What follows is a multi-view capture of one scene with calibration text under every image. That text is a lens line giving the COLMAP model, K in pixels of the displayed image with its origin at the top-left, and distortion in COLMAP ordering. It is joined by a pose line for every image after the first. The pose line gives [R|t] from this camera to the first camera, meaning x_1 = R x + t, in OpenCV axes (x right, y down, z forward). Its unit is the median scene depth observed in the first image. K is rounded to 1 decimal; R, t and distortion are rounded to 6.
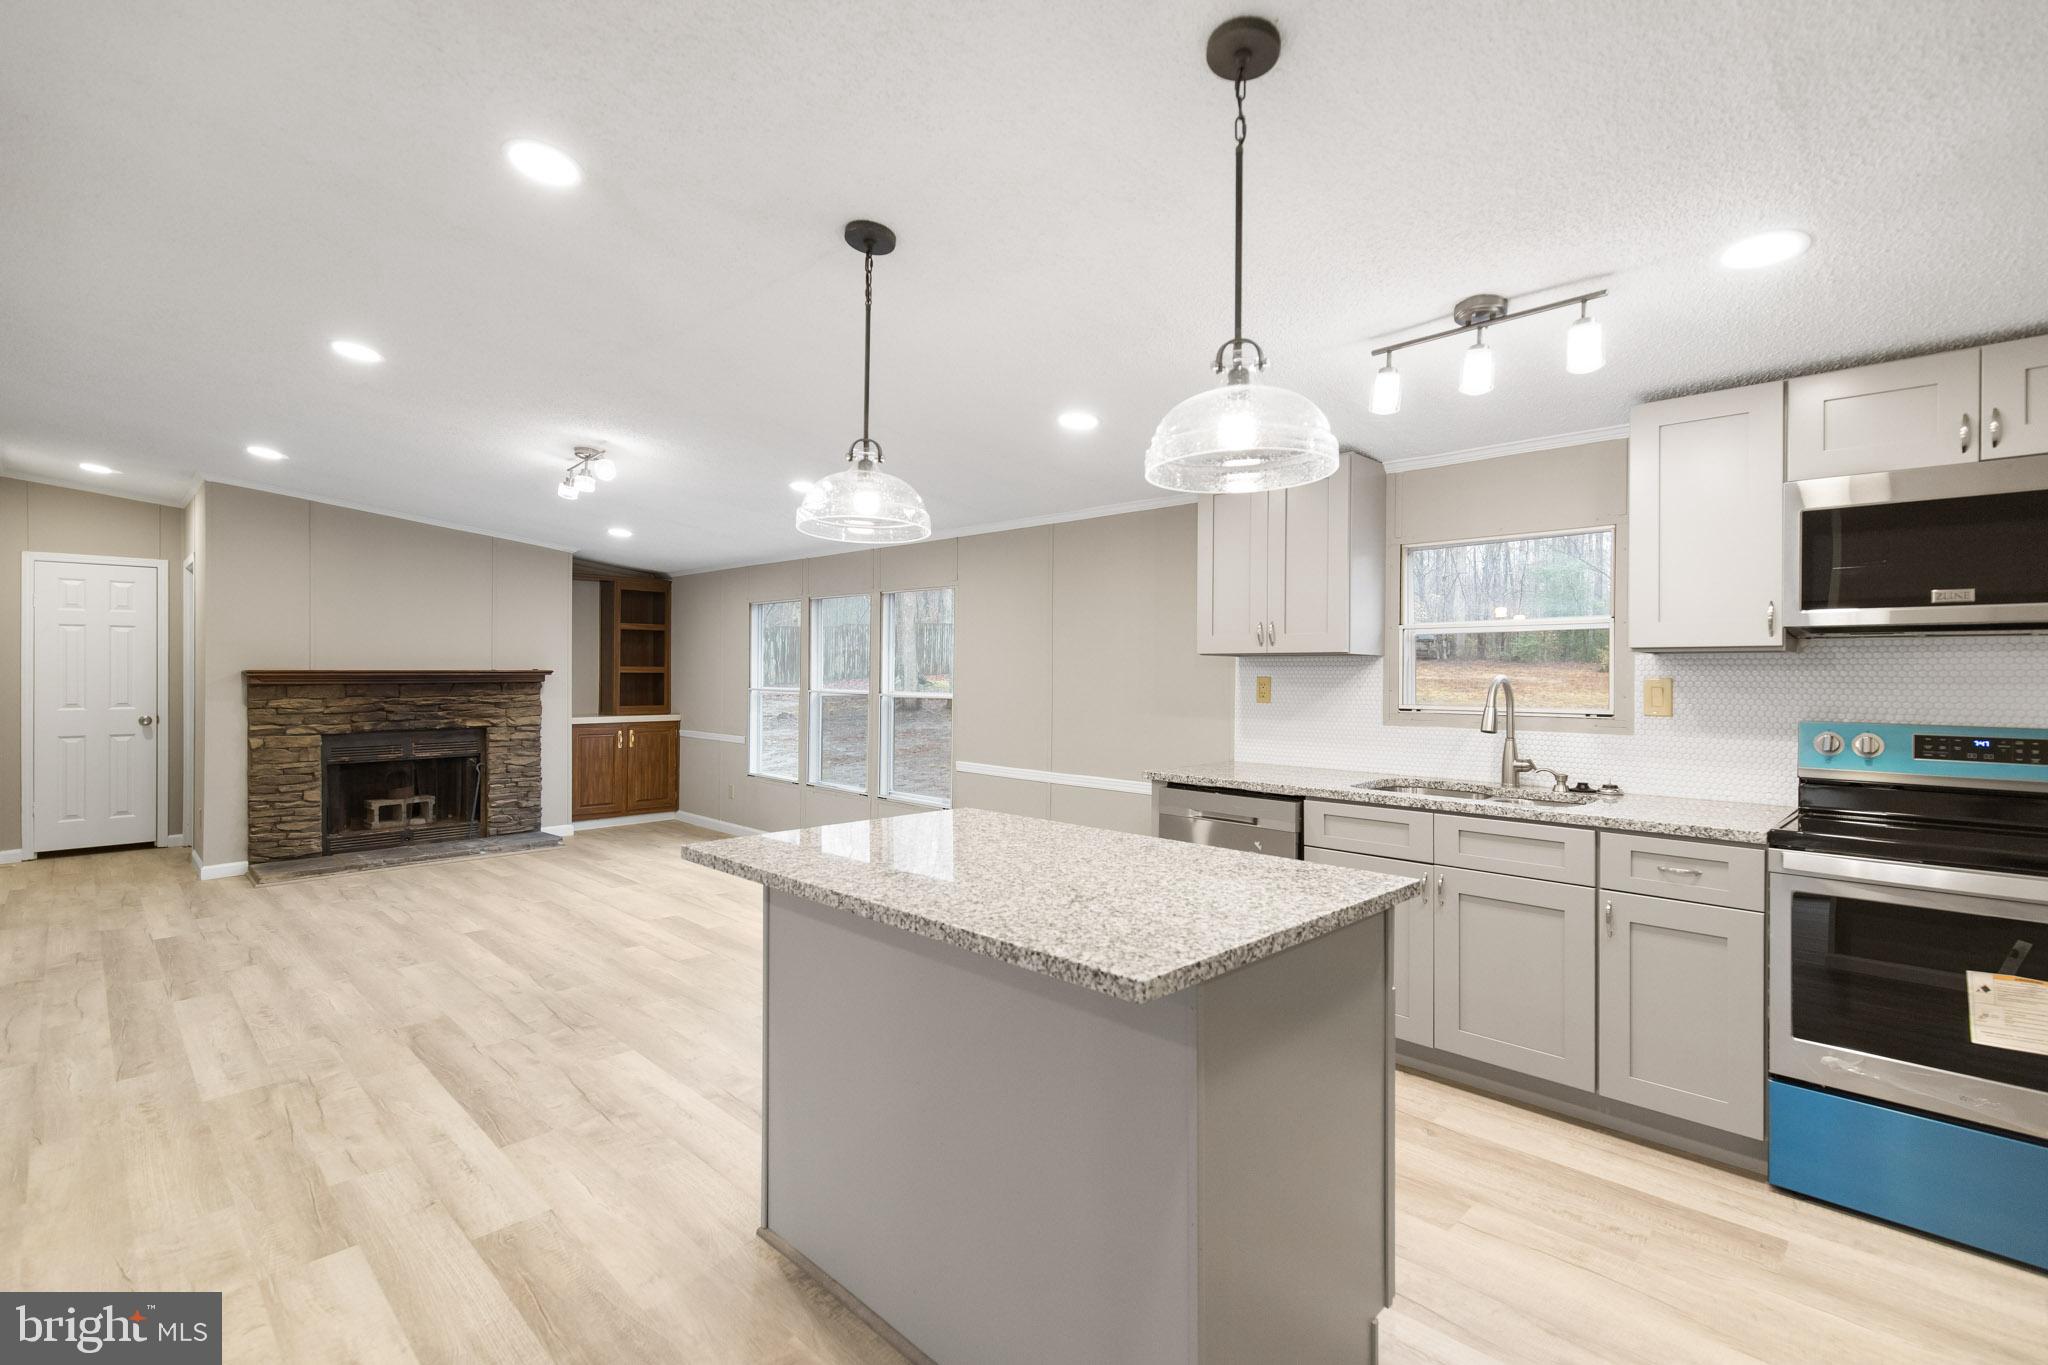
lens RADIAL K [[947.5, 0, 1036.8], [0, 947.5, 670.7], [0, 0, 1]] dist [0.001559, 0.000054]
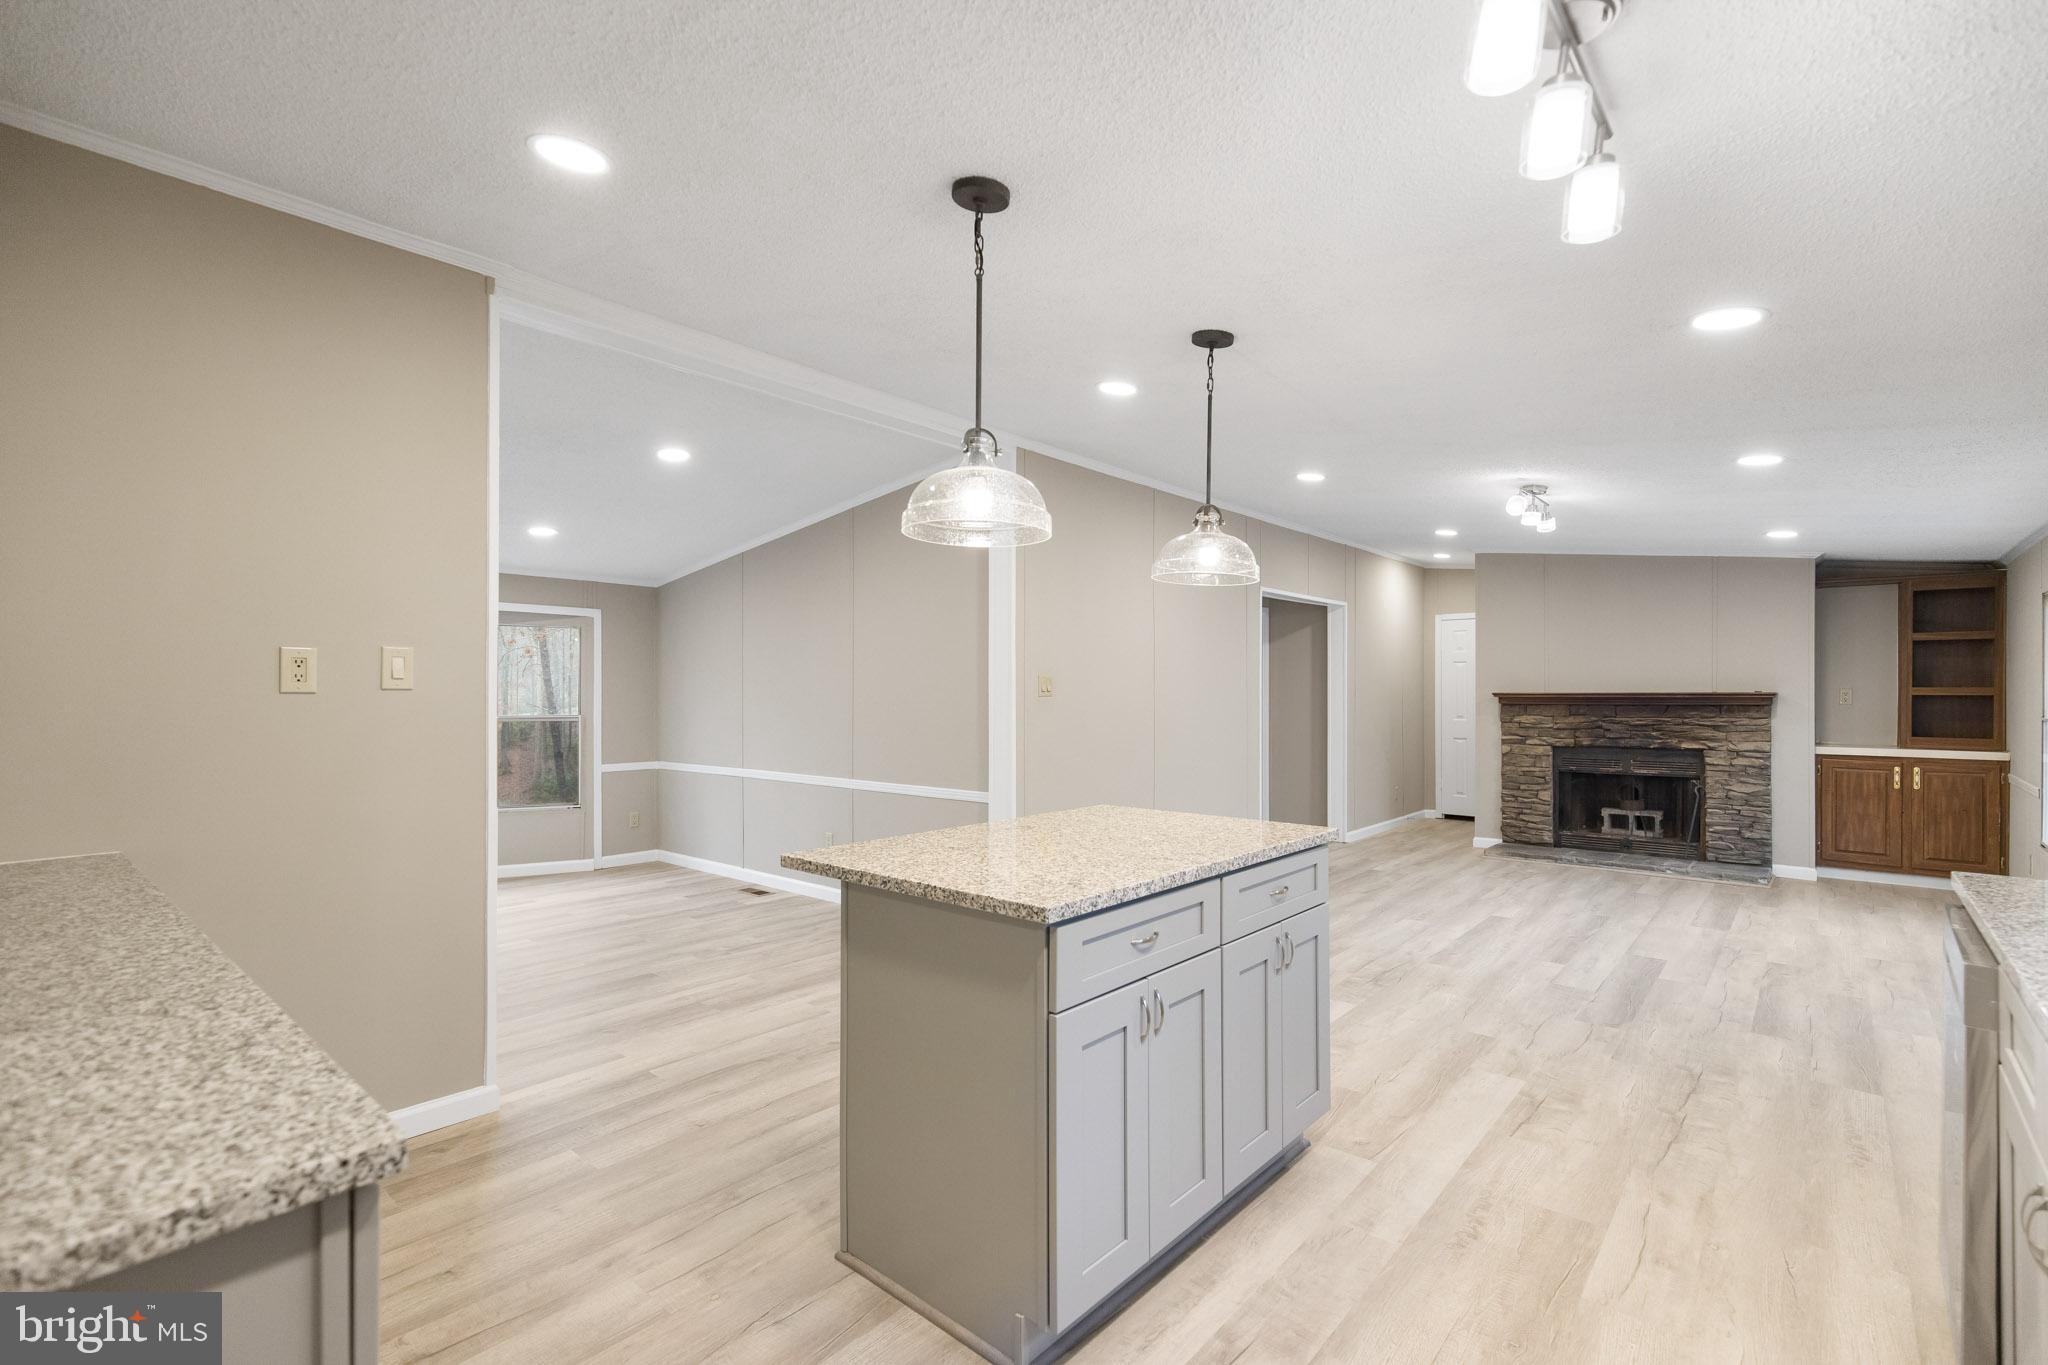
lens RADIAL K [[926.1, 0, 1025.8], [0, 926.1, 685.5], [0, 0, 1]] dist [0.001506, 0.000002]
pose [[0.056124, -0.008558, -0.998387, 0.397116], [0.000133, 0.999963, -0.008564, 0.000456], [0.998424, 0.000348, 0.056124, 0.273779]]
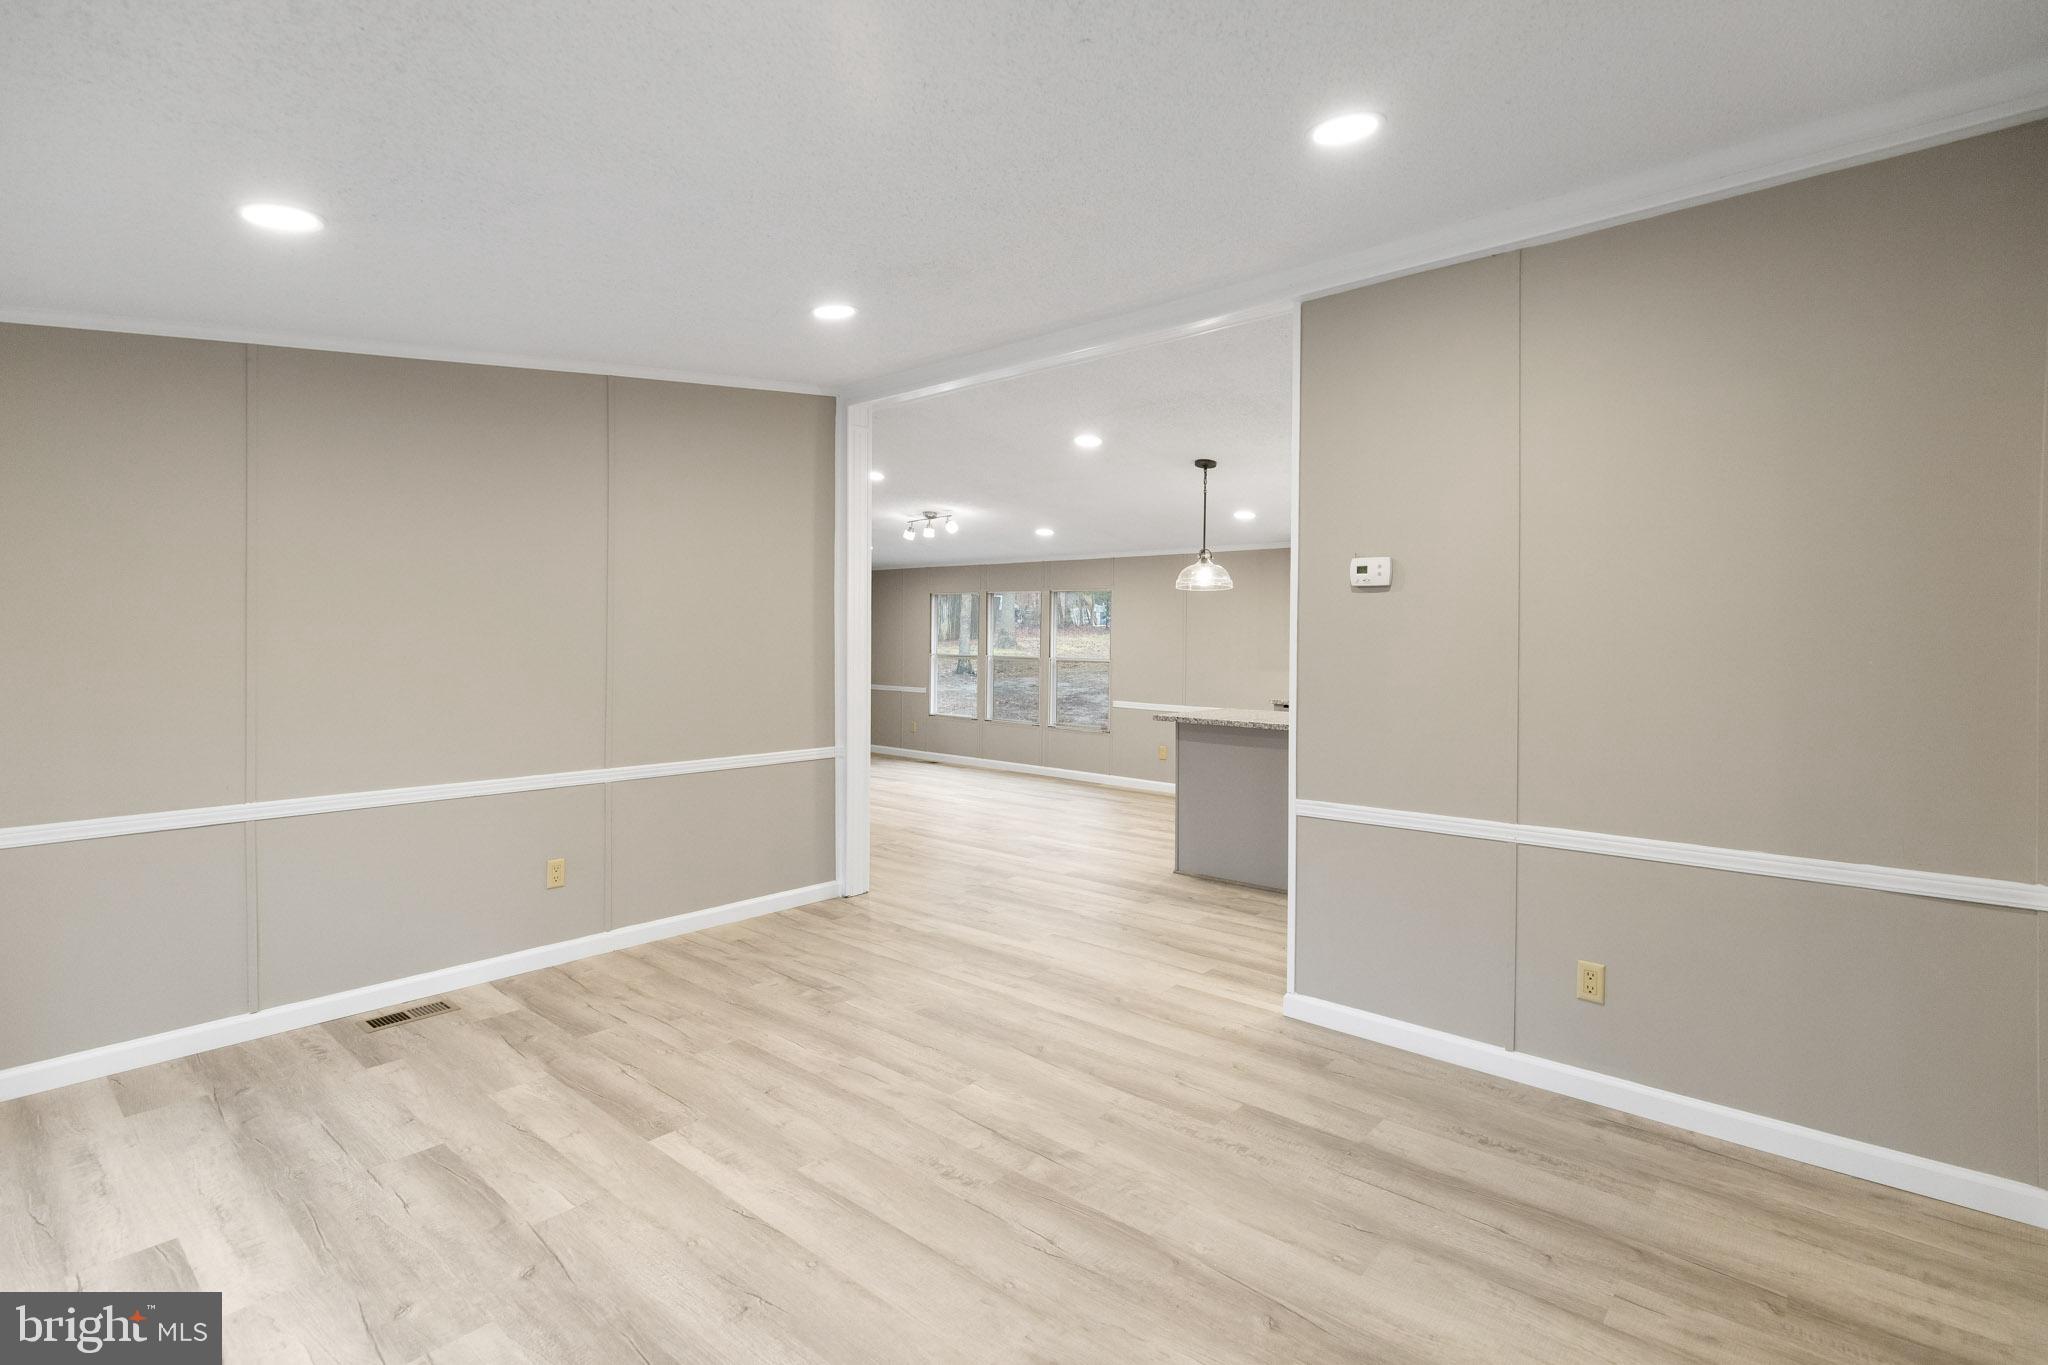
lens RADIAL K [[931.1, 0, 1020.4], [0, 931.1, 659.4], [0, 0, 1]] dist [0.001488, 0.000154]
pose [[0.998889, 0.005253, 0.046838, -0.288496], [-0.006207, 0.999776, 0.020236, -0.003780], [-0.046721, -0.020504, 0.998698, -0.507397]]
